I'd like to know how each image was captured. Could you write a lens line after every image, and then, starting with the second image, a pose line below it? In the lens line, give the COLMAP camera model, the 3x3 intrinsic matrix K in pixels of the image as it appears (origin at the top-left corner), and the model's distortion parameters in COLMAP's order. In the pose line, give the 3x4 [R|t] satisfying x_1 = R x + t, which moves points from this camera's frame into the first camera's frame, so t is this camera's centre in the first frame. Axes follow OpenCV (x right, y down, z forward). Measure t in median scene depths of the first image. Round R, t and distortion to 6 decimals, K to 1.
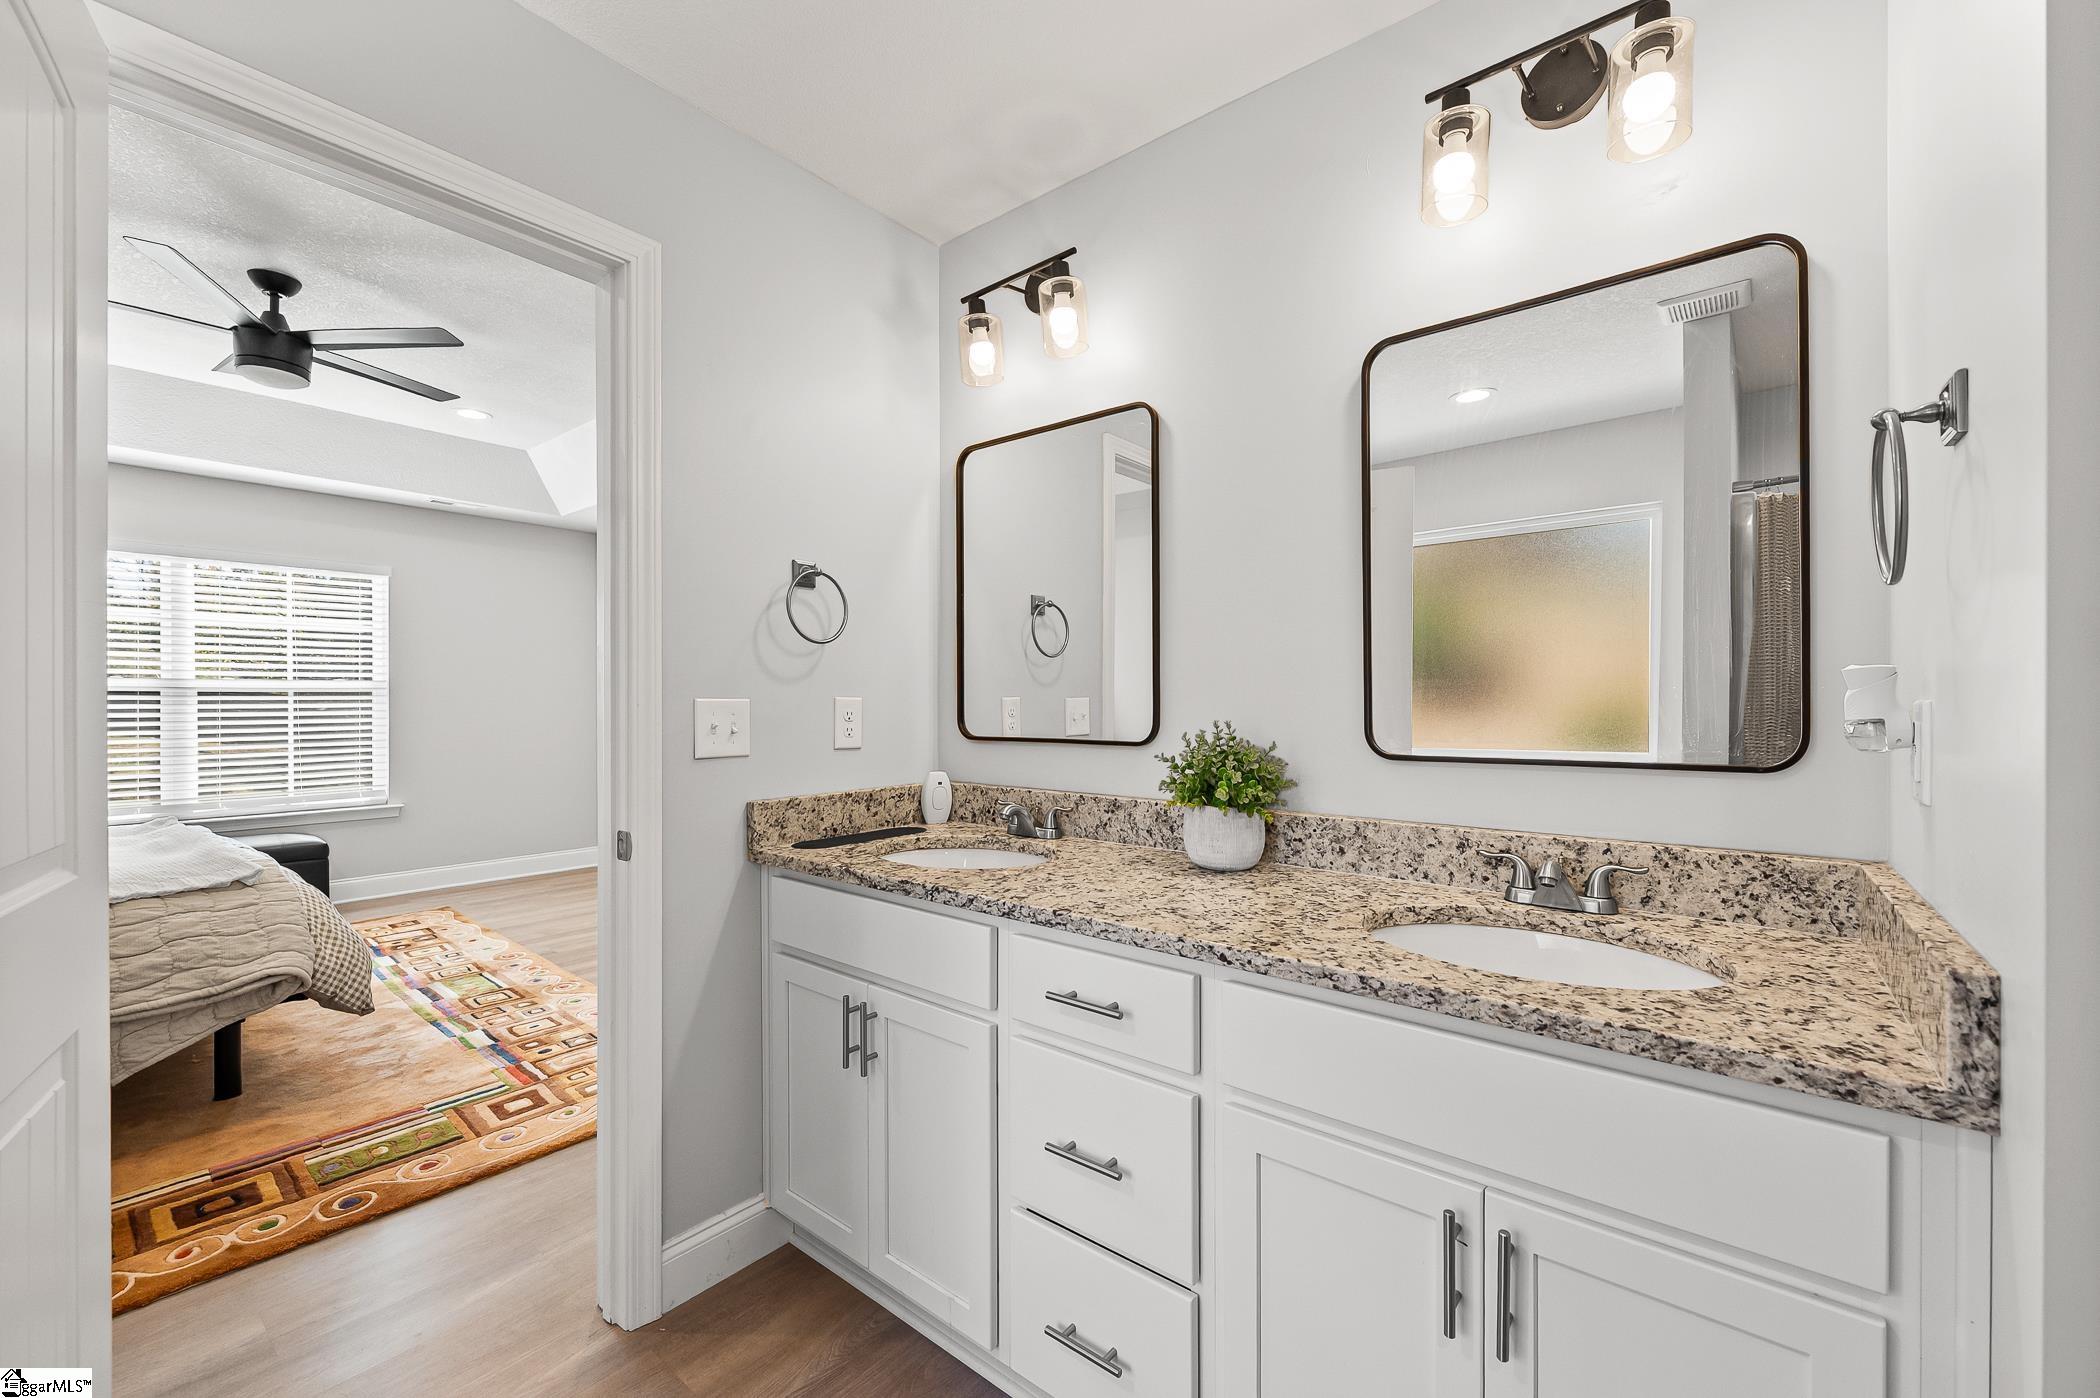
lens RADIAL K [[854.2, 0, 1062.4], [0, 854.2, 702.0], [0, 0, 1]] dist [0.000784, 0.000042]
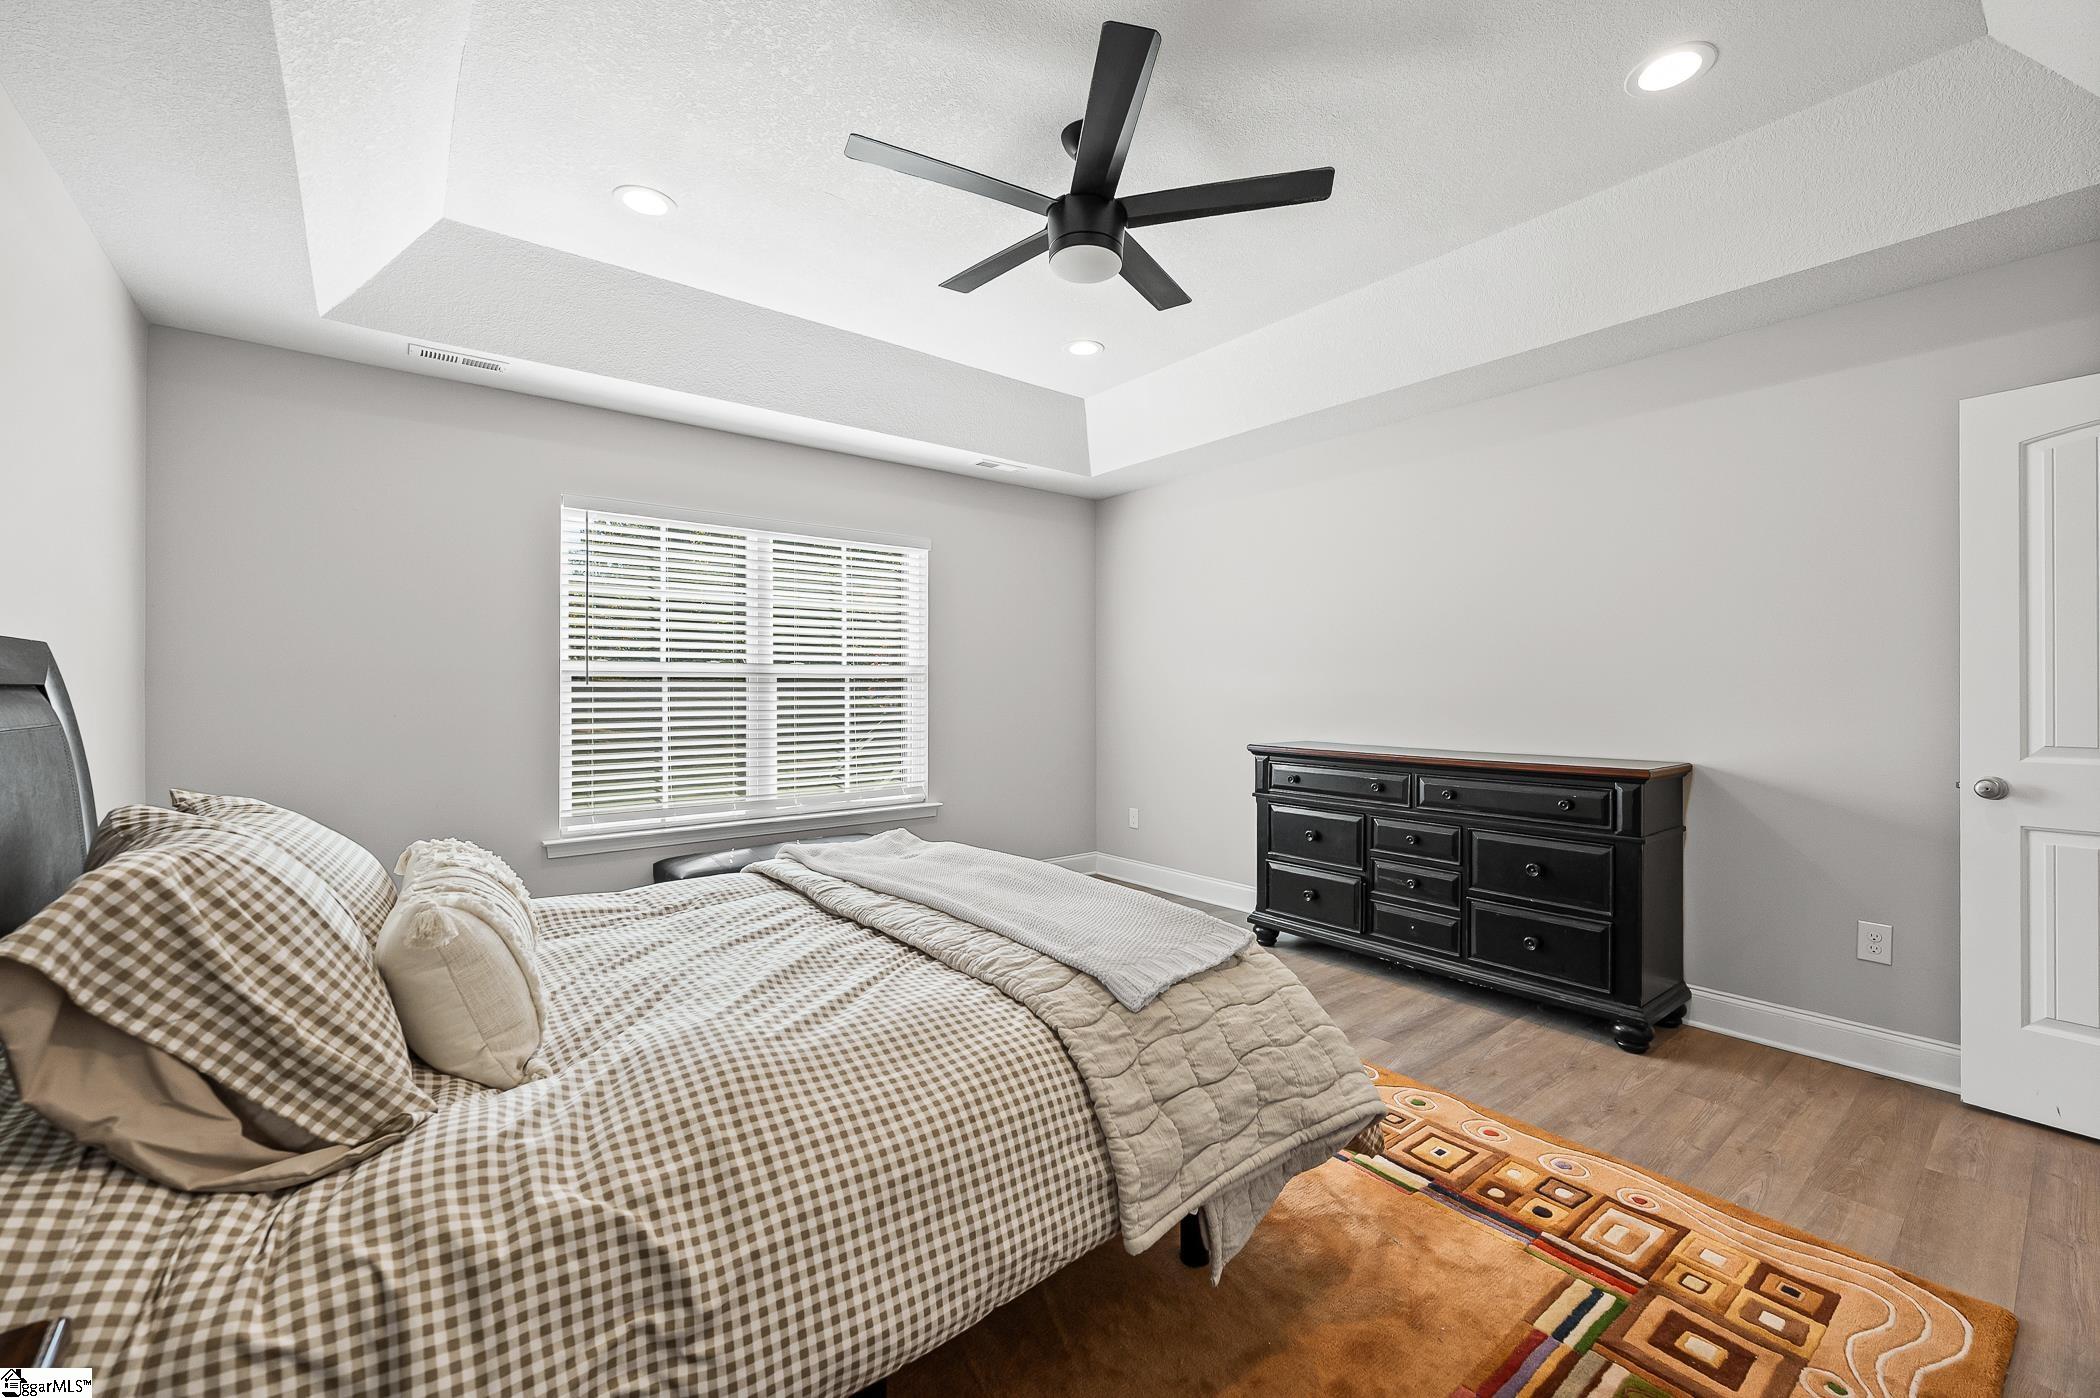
lens RADIAL K [[855.7, 0, 1057.0], [0, 855.7, 683.8], [0, 0, 1]] dist [0.000141, 0.000054]
pose [[0.978698, 0.000922, -0.205303, -0.792316], [-0.001976, 0.999986, -0.004931, -0.002309], [0.205296, 0.005231, 0.978686, 0.246252]]
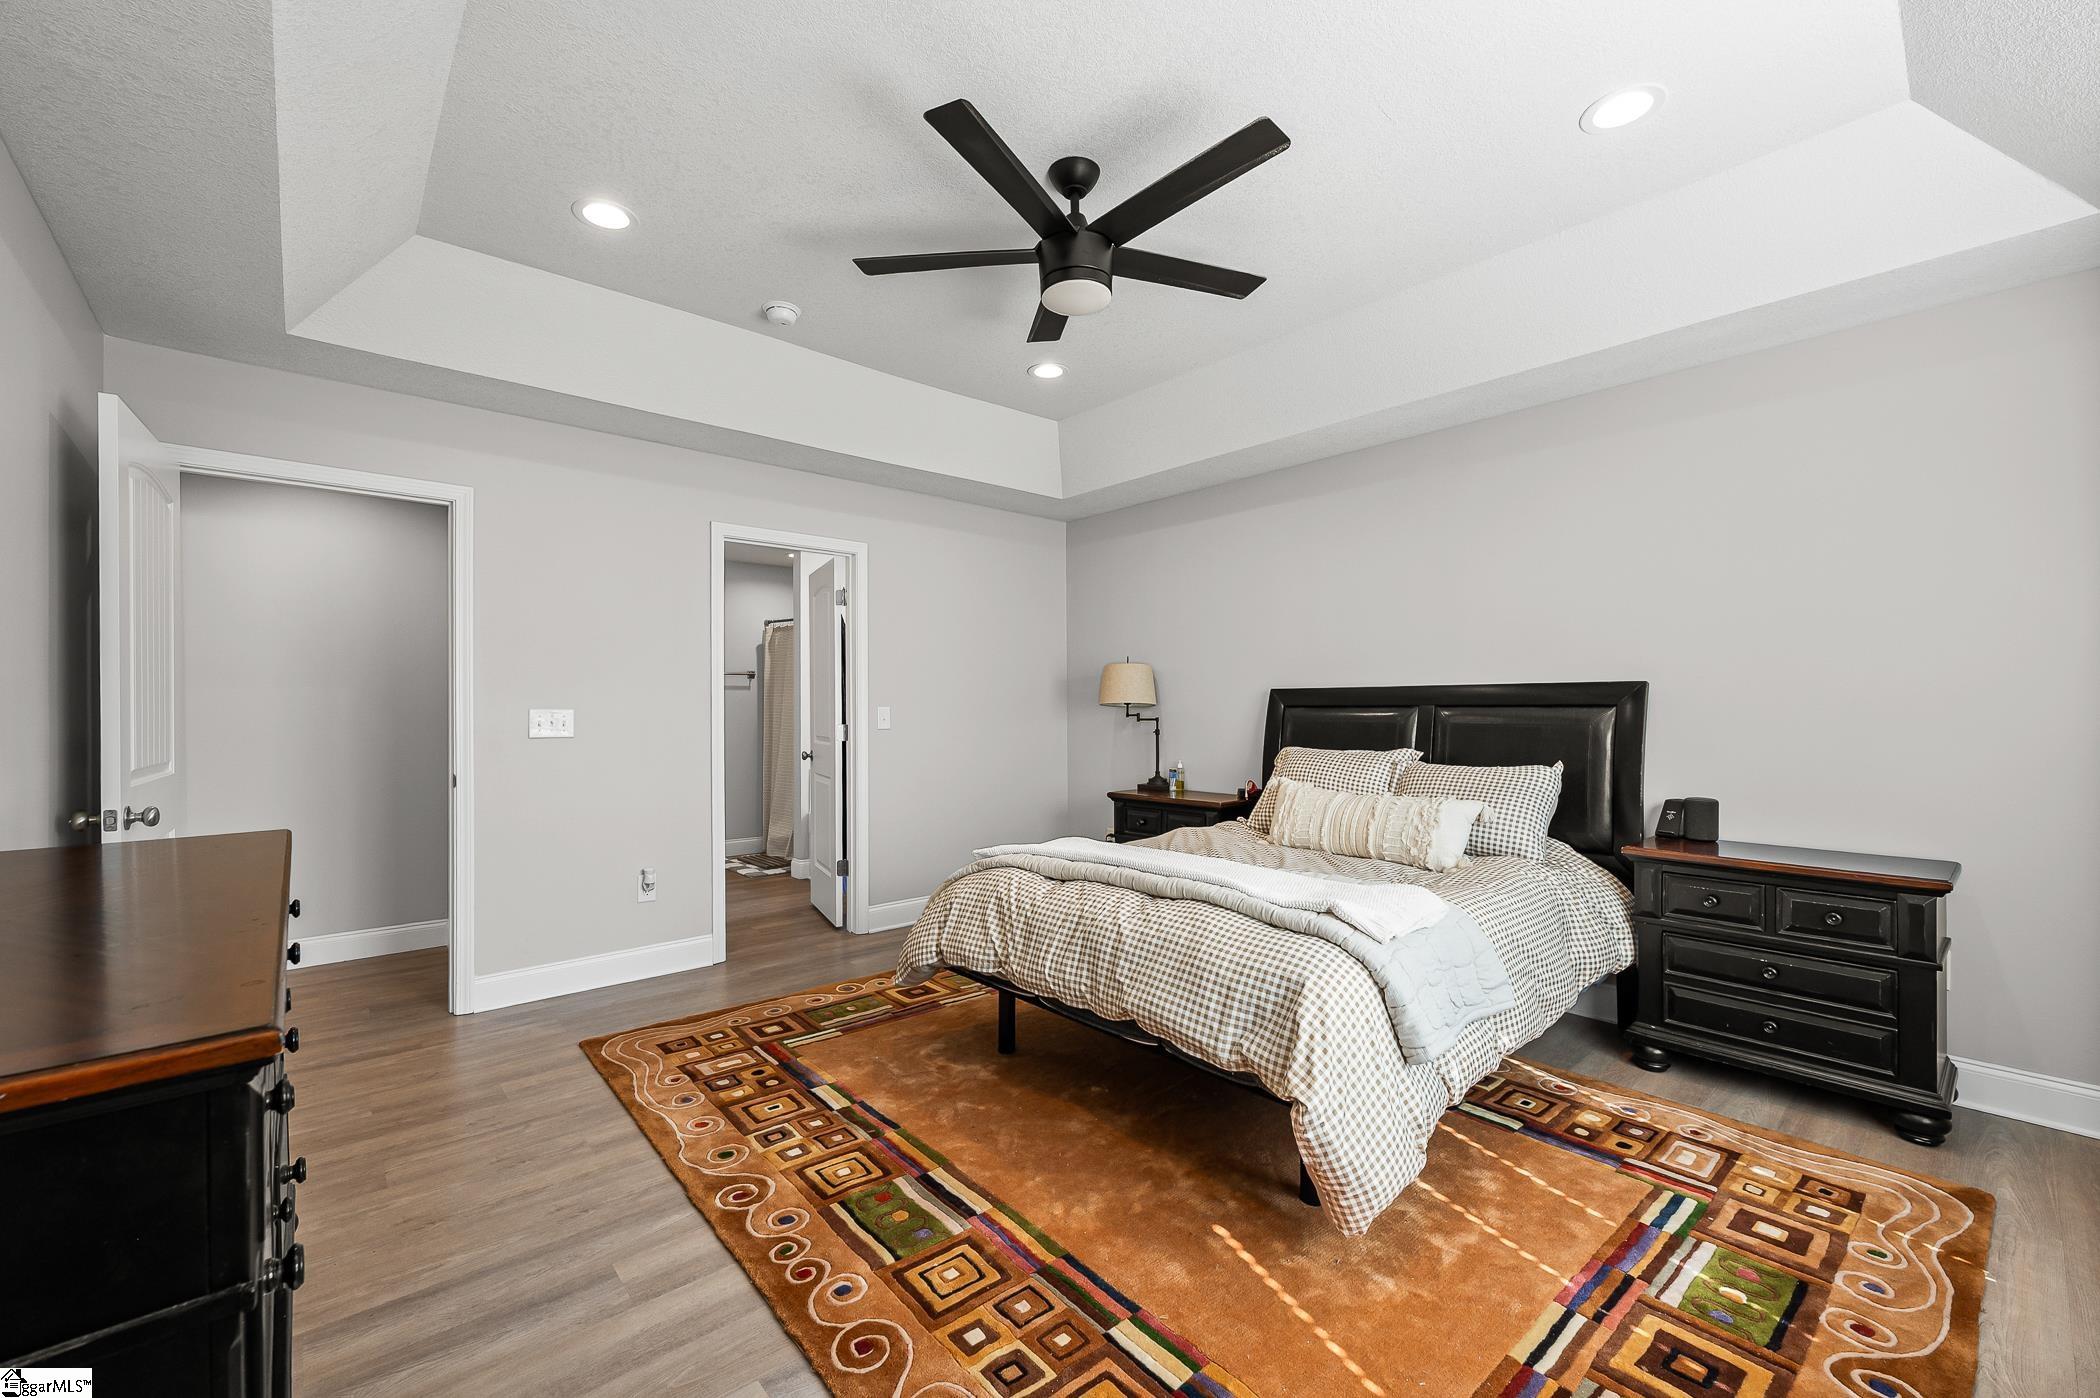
lens RADIAL K [[835.4, 0, 1045.6], [0, 835.4, 703.6], [0, 0, 1]] dist [0.000983, 0.000151]
pose [[-0.985426, 0.004784, 0.170036, -1.026128], [0.004786, 0.999988, -0.000399, -0.007232], [-0.170036, 0.000420, -0.985438, 1.768568]]
